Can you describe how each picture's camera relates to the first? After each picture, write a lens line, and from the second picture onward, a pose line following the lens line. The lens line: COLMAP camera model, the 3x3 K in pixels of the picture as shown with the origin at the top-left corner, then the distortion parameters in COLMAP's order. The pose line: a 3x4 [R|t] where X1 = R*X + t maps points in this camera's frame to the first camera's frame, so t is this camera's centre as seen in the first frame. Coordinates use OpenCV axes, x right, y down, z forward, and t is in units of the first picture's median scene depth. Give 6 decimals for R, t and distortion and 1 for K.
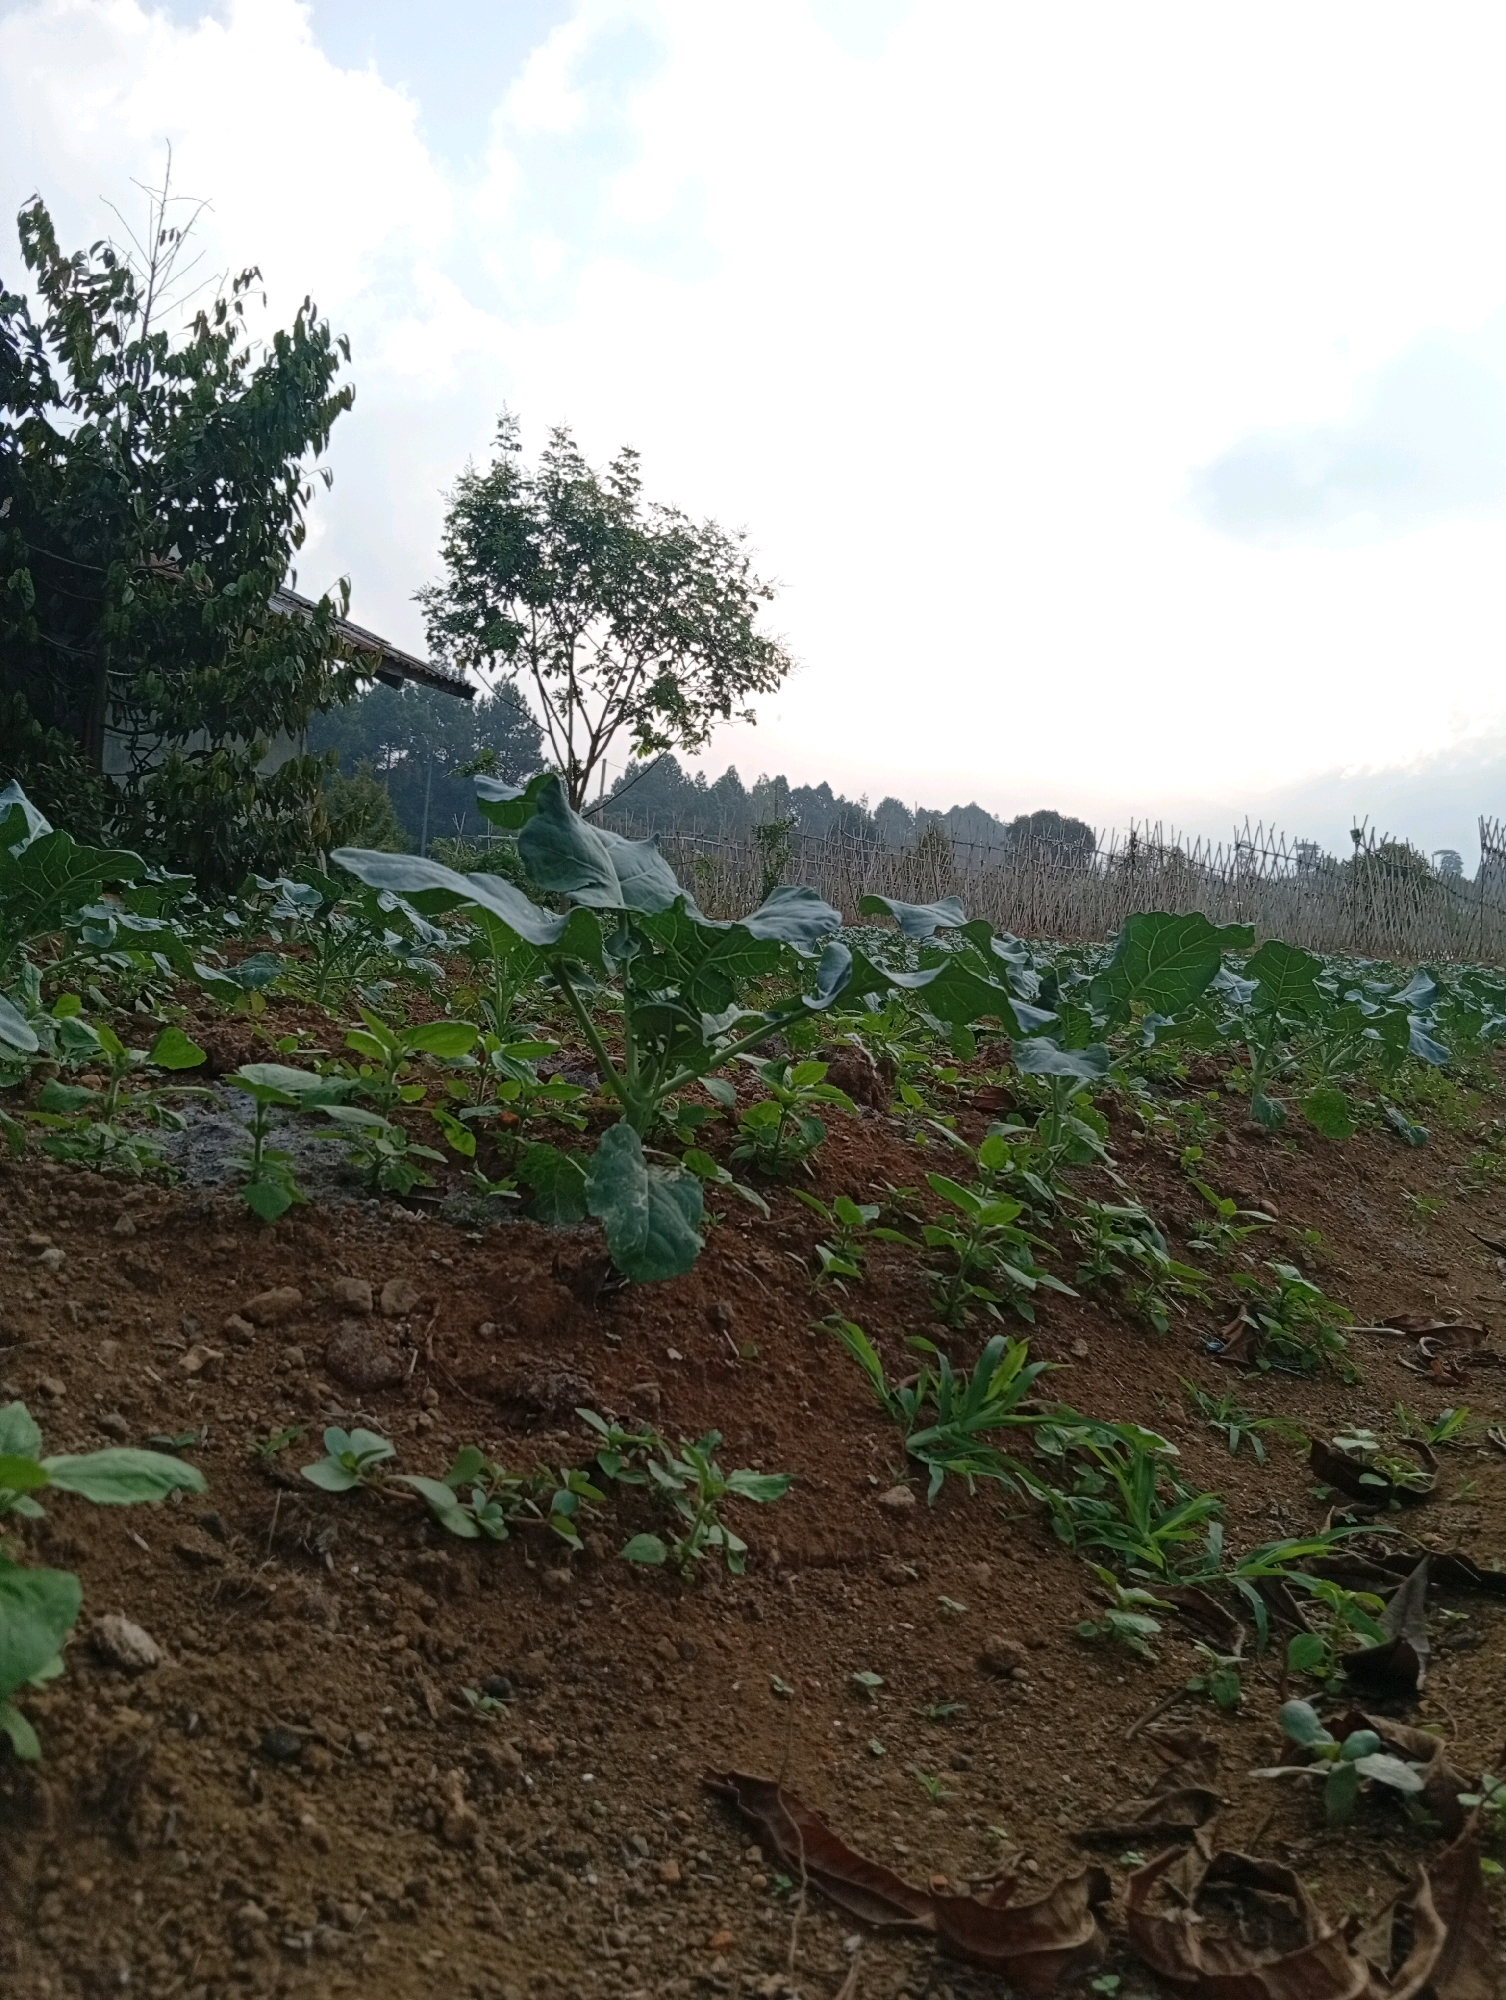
lens RADIAL K [[1539.3, 0, 747.3], [0, 1539.3, 998.5], [0, 0, 1]] dist [0.080590, -0.175394]
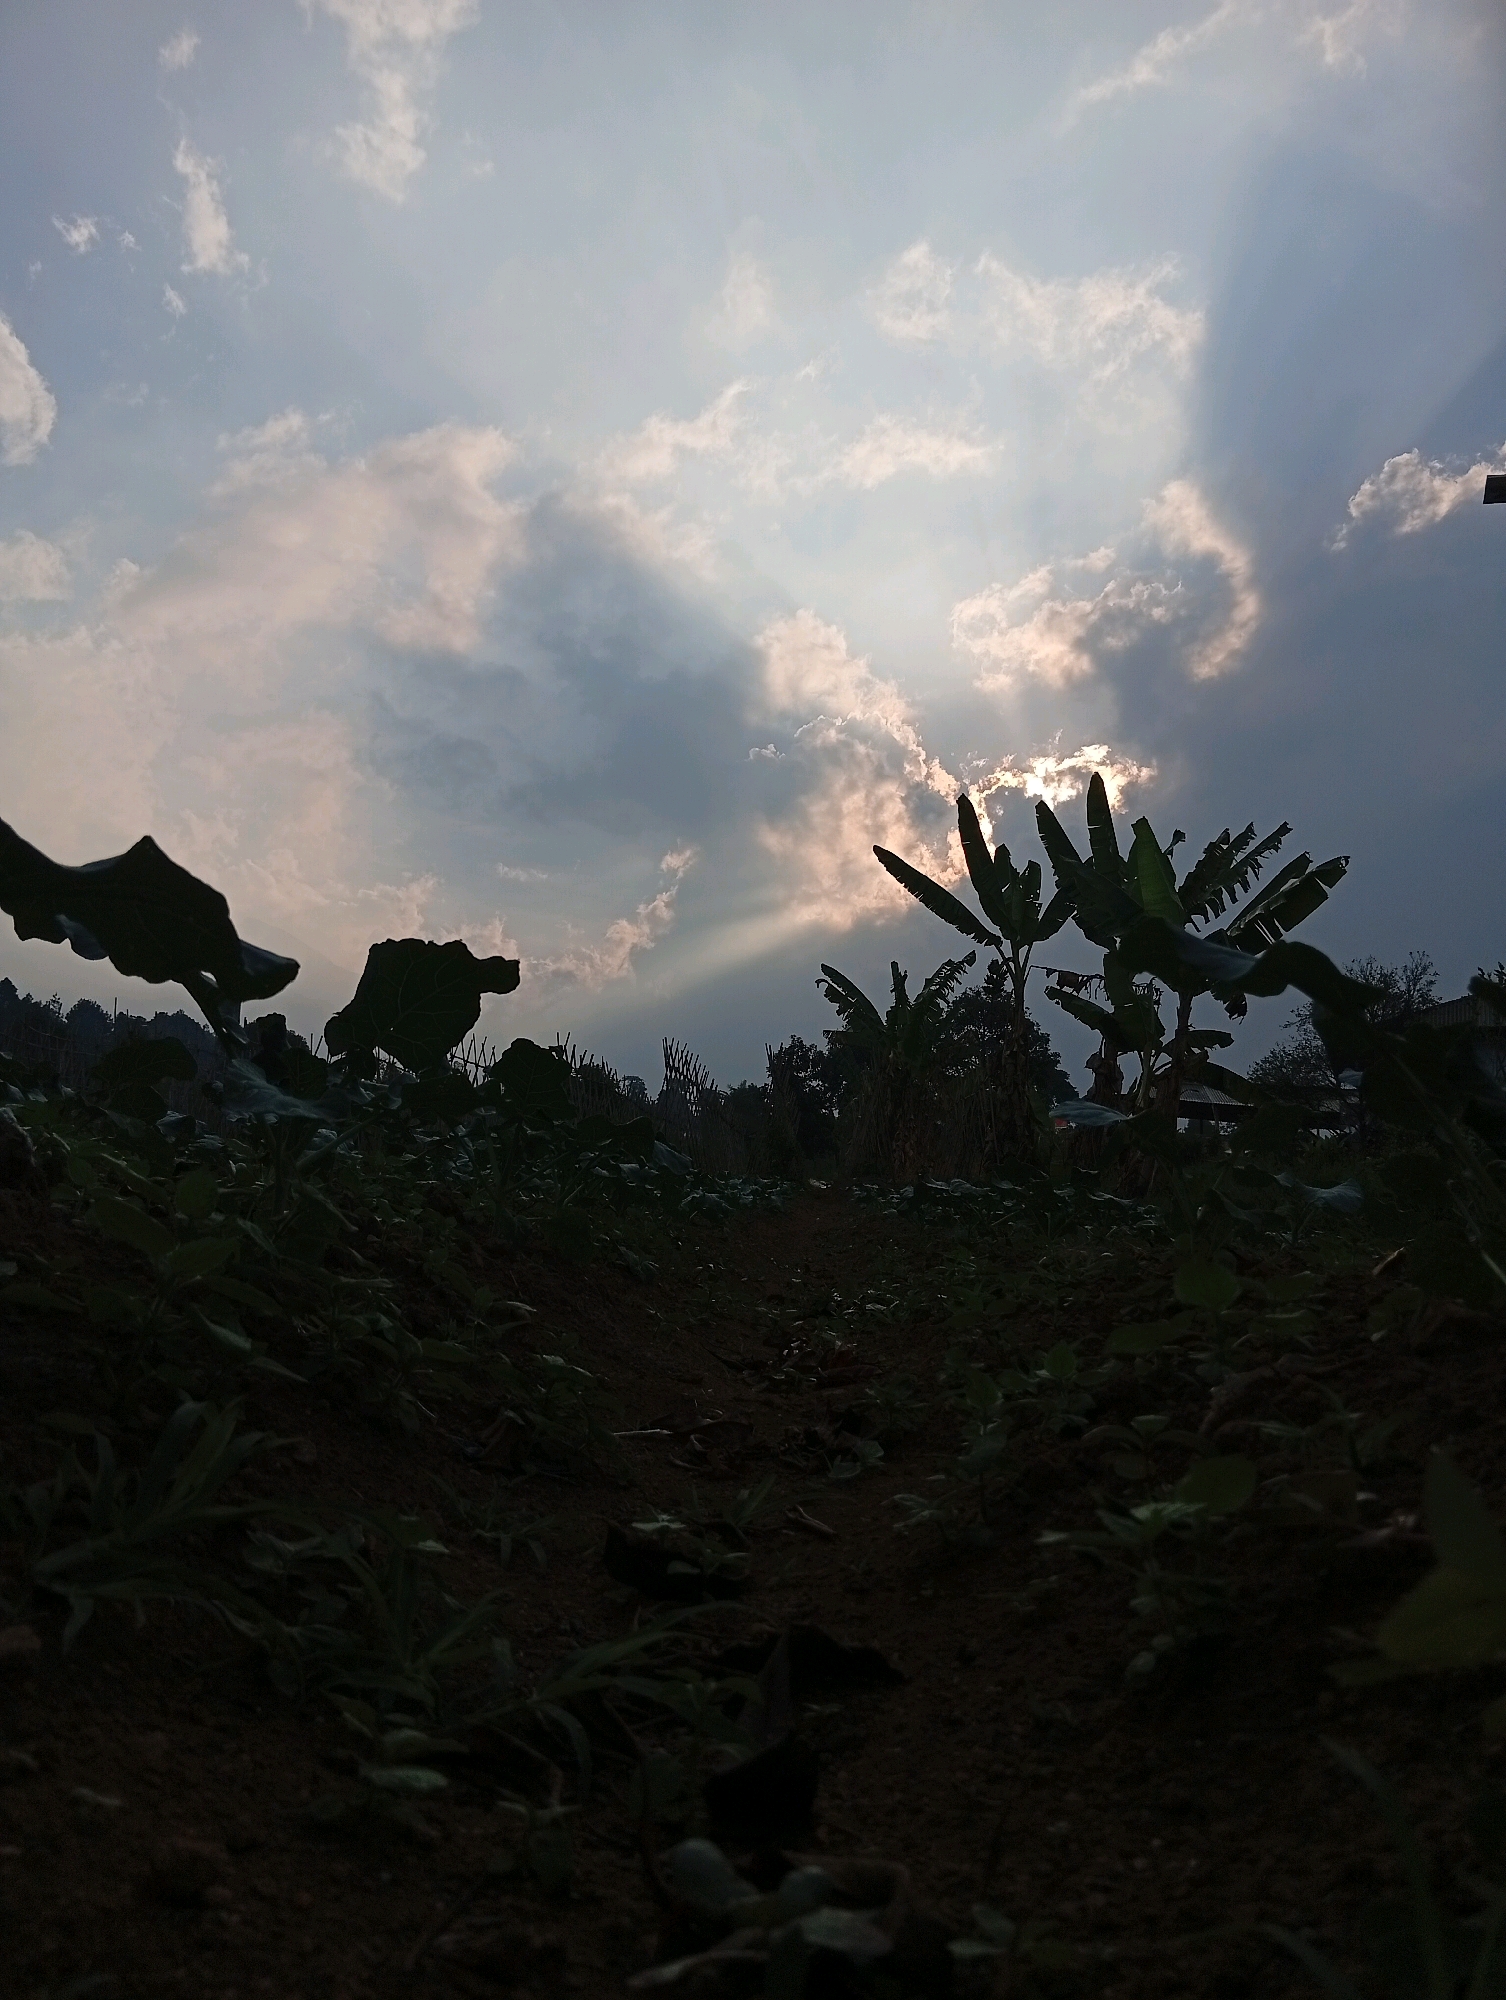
lens RADIAL K [[1539.3, 0, 747.3], [0, 1539.3, 998.5], [0, 0, 1]] dist [0.080590, -0.175394]
pose [[0.878867, 0.061535, 0.473082, 0.047830], [0.004426, 0.990552, -0.137066, 0.151812], [-0.477047, 0.122557, 0.870291, 0.303817]]
